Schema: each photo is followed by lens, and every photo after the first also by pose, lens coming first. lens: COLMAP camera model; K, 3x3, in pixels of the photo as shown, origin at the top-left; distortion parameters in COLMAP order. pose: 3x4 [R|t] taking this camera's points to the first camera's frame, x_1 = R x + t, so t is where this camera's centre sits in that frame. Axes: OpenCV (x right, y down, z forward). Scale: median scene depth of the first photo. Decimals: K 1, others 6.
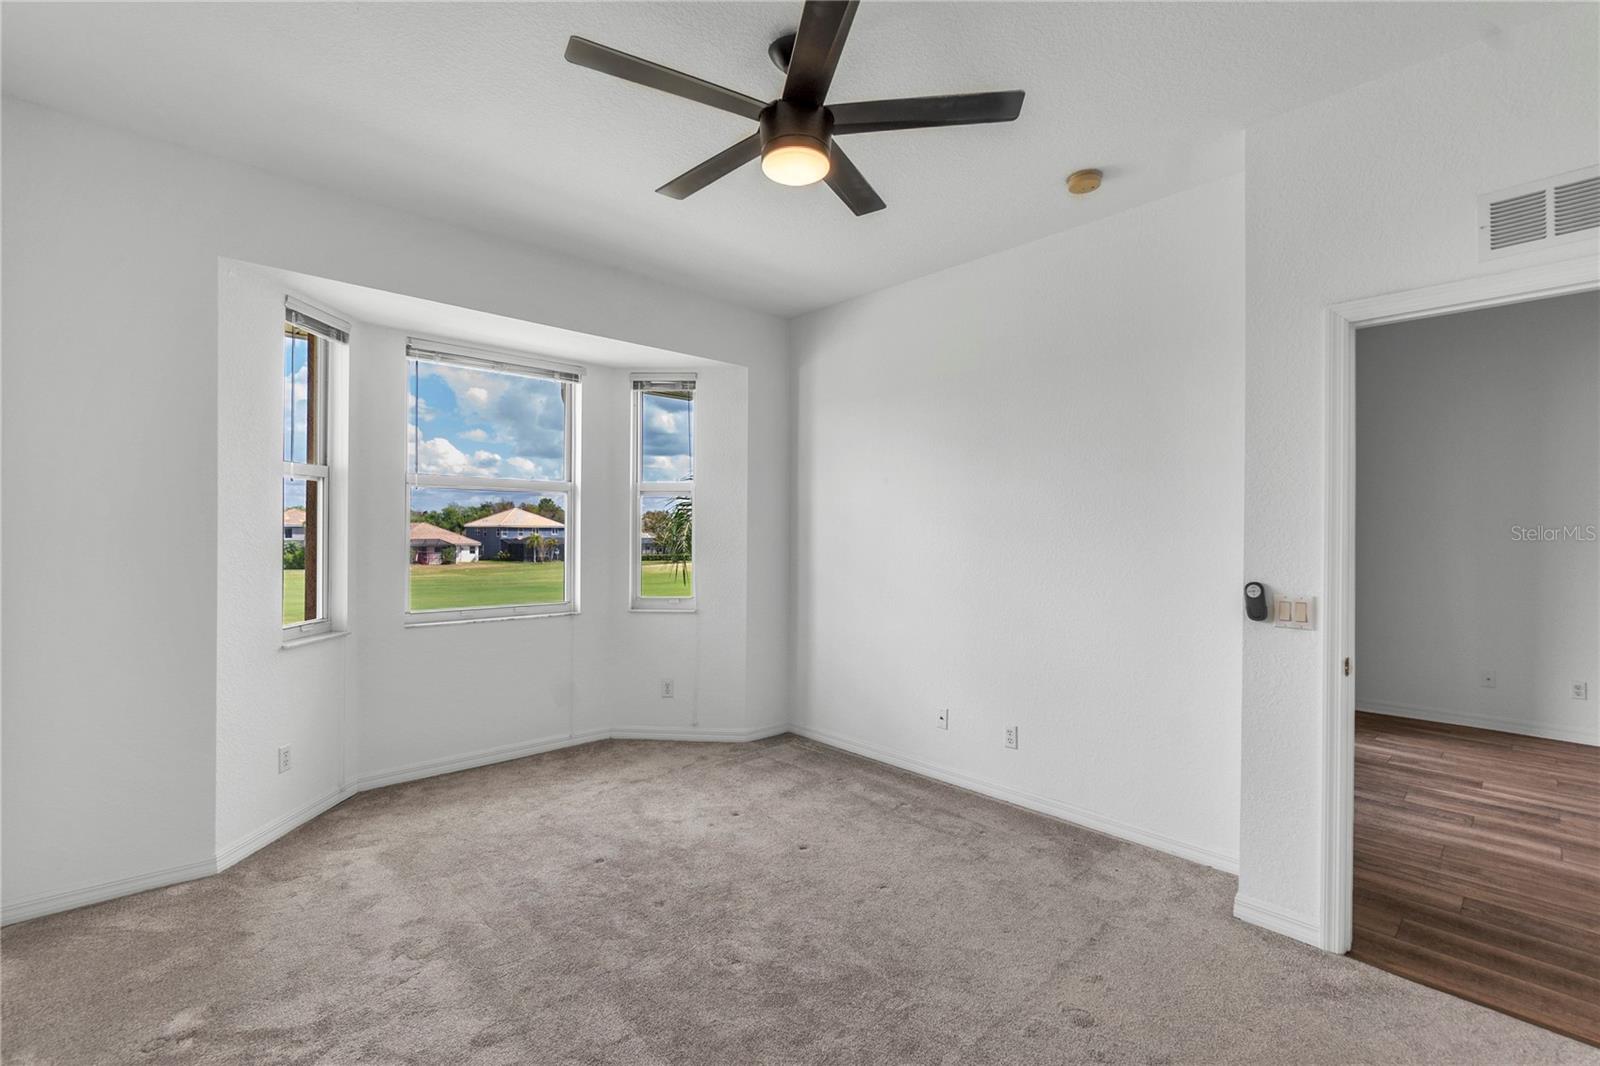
lens RADIAL K [[705.6, 0, 813.6], [0, 705.6, 529.6], [0, 0, 1]] dist [-0.006986, 0.002266]
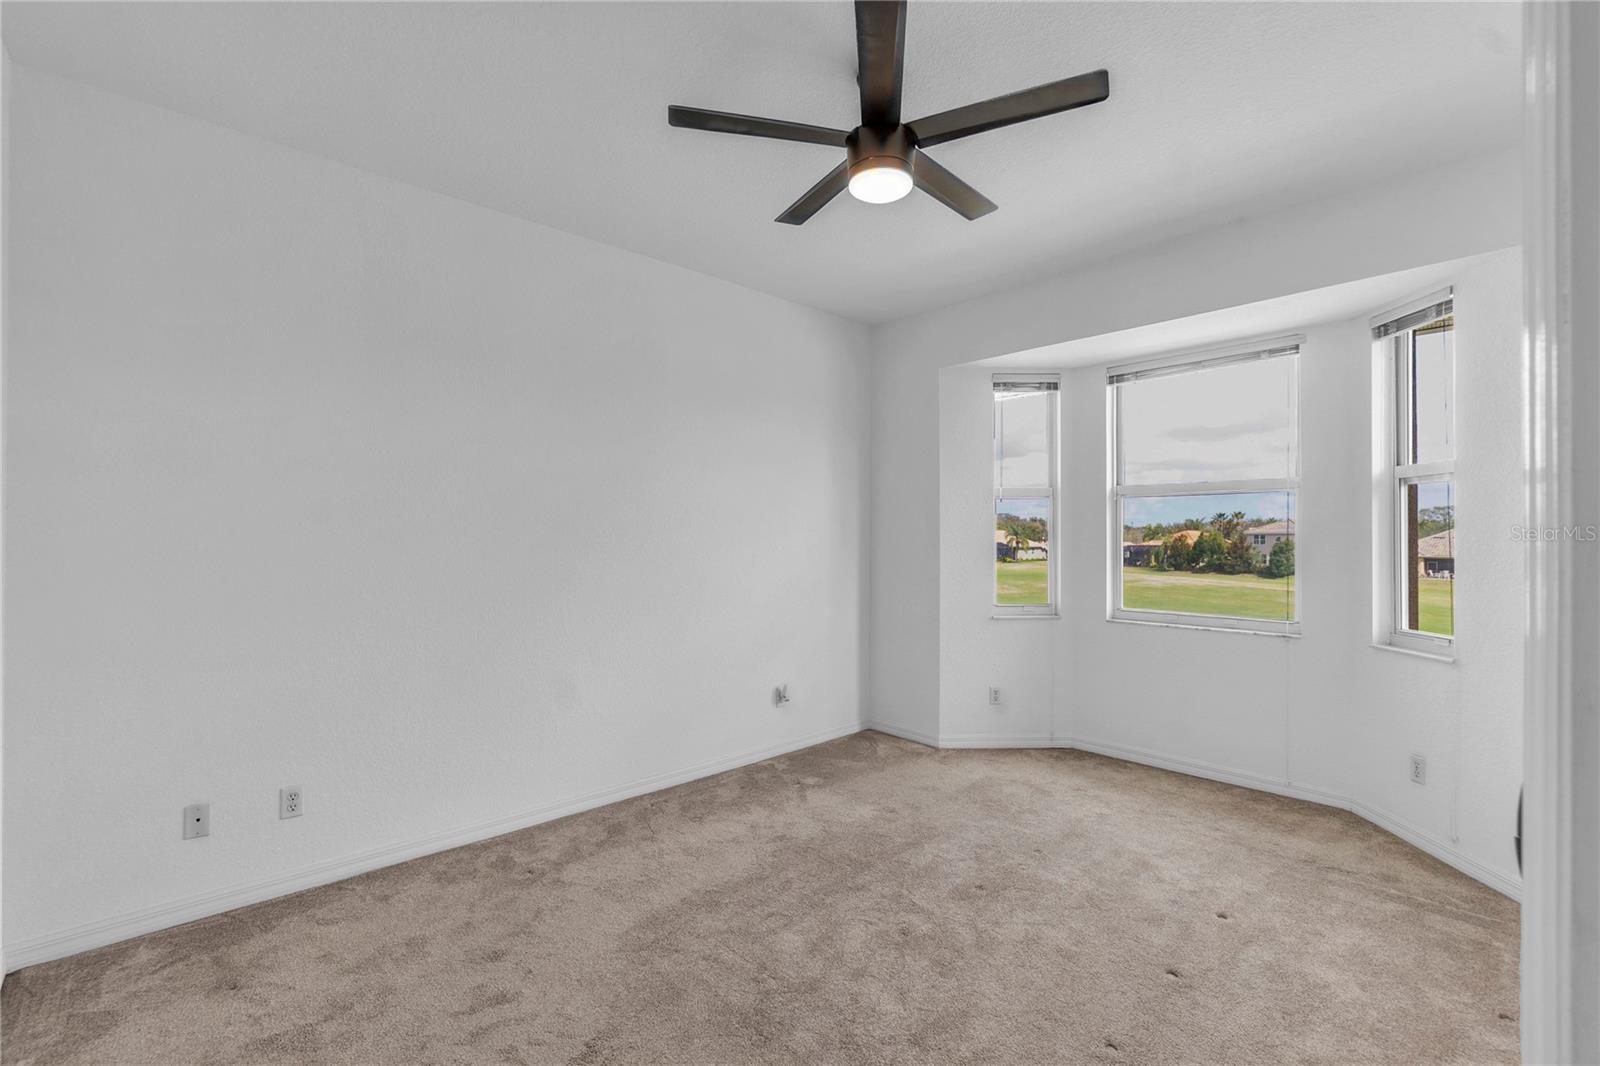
lens RADIAL K [[705.6, 0, 799.2], [0, 705.6, 538.0], [0, 0, 1]] dist [-0.006986, 0.002266]
pose [[-0.021018, -0.009452, -0.999734, 0.618483], [0.000568, 0.999955, -0.009466, 0.015511], [0.999779, -0.000767, -0.021012, 0.556493]]
